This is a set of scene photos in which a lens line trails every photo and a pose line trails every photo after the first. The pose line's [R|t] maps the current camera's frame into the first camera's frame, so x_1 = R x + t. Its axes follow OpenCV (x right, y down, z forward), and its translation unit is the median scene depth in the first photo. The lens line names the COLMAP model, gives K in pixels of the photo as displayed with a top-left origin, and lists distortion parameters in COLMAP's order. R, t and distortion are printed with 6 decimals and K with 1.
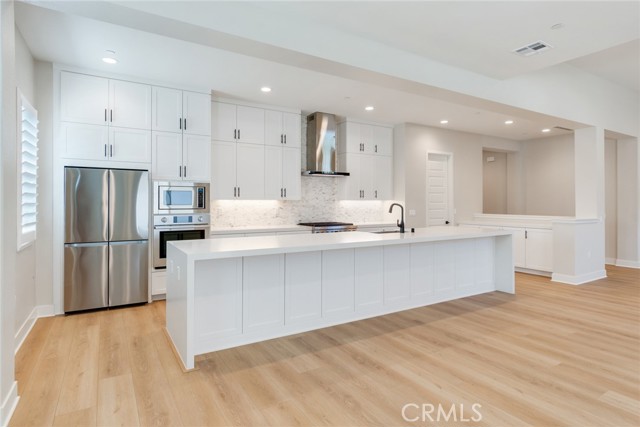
lens RADIAL K [[350.2, 0, 314.4], [0, 350.2, 200.7], [0, 0, 1]] dist [-0.000802, -0.000221]
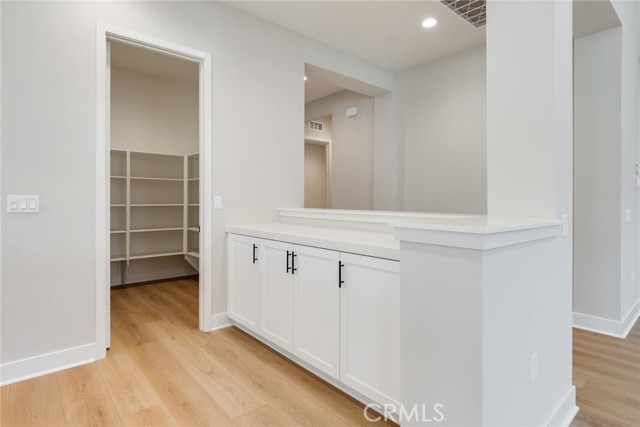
lens RADIAL K [[339.1, 0, 315.2], [0, 339.1, 204.2], [0, 0, 1]] dist [0.000253, -0.000301]
pose [[0.987442, 0.002384, 0.157962, 0.585620], [-0.004743, 0.999883, 0.014558, 0.034472], [-0.157909, -0.015124, 0.987338, 0.771505]]
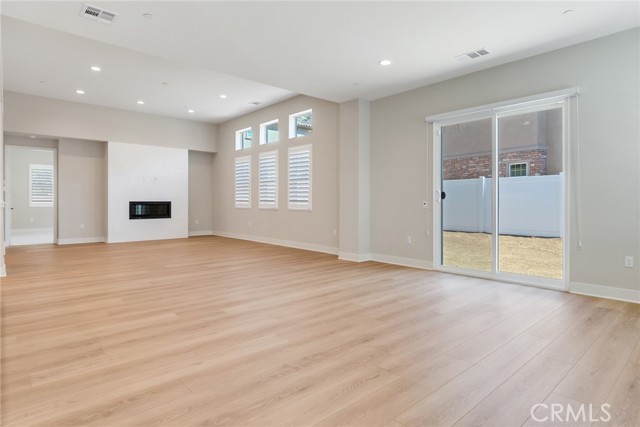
lens RADIAL K [[350.2, 0, 314.4], [0, 350.2, 200.7], [0, 0, 1]] dist [-0.000802, -0.000221]
pose [[-0.180622, 0.002513, 0.983549, -0.256323], [-0.007584, 0.999963, -0.003948, 0.043029], [-0.983523, -0.008172, -0.180596, 0.364984]]
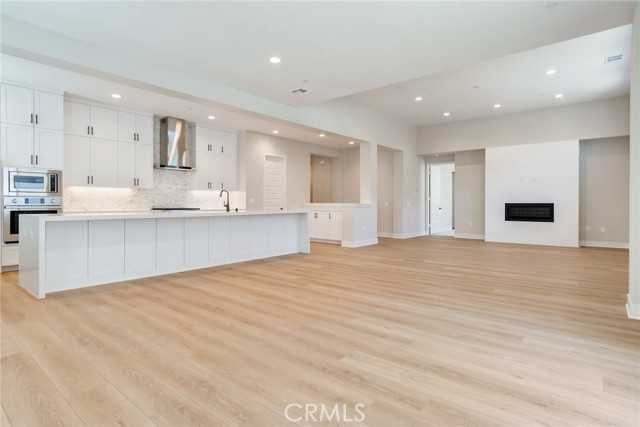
lens RADIAL K [[339.1, 0, 315.2], [0, 339.1, 204.2], [0, 0, 1]] dist [0.000253, -0.000301]
pose [[0.944725, 0.000233, 0.327864, 0.107888], [-0.003556, 0.999948, 0.009534, 0.039483], [-0.327845, -0.010172, 0.944677, -0.294296]]
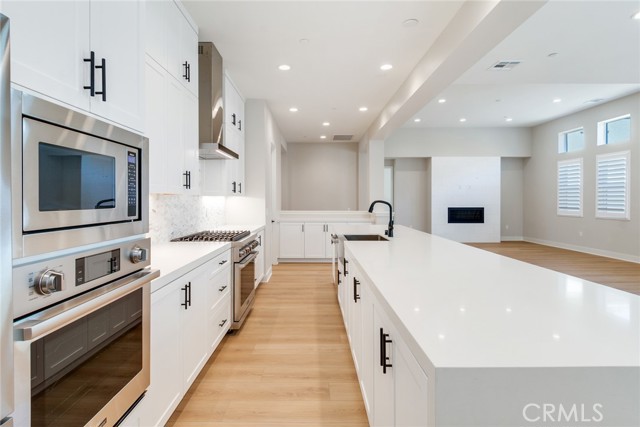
lens RADIAL K [[339.1, 0, 315.2], [0, 339.1, 204.2], [0, 0, 1]] dist [0.000253, -0.000301]
pose [[0.517576, -0.011953, 0.855554, -0.401806], [-0.003967, 0.999858, 0.016369, 0.003139], [-0.855628, -0.011866, 0.517455, 0.583059]]
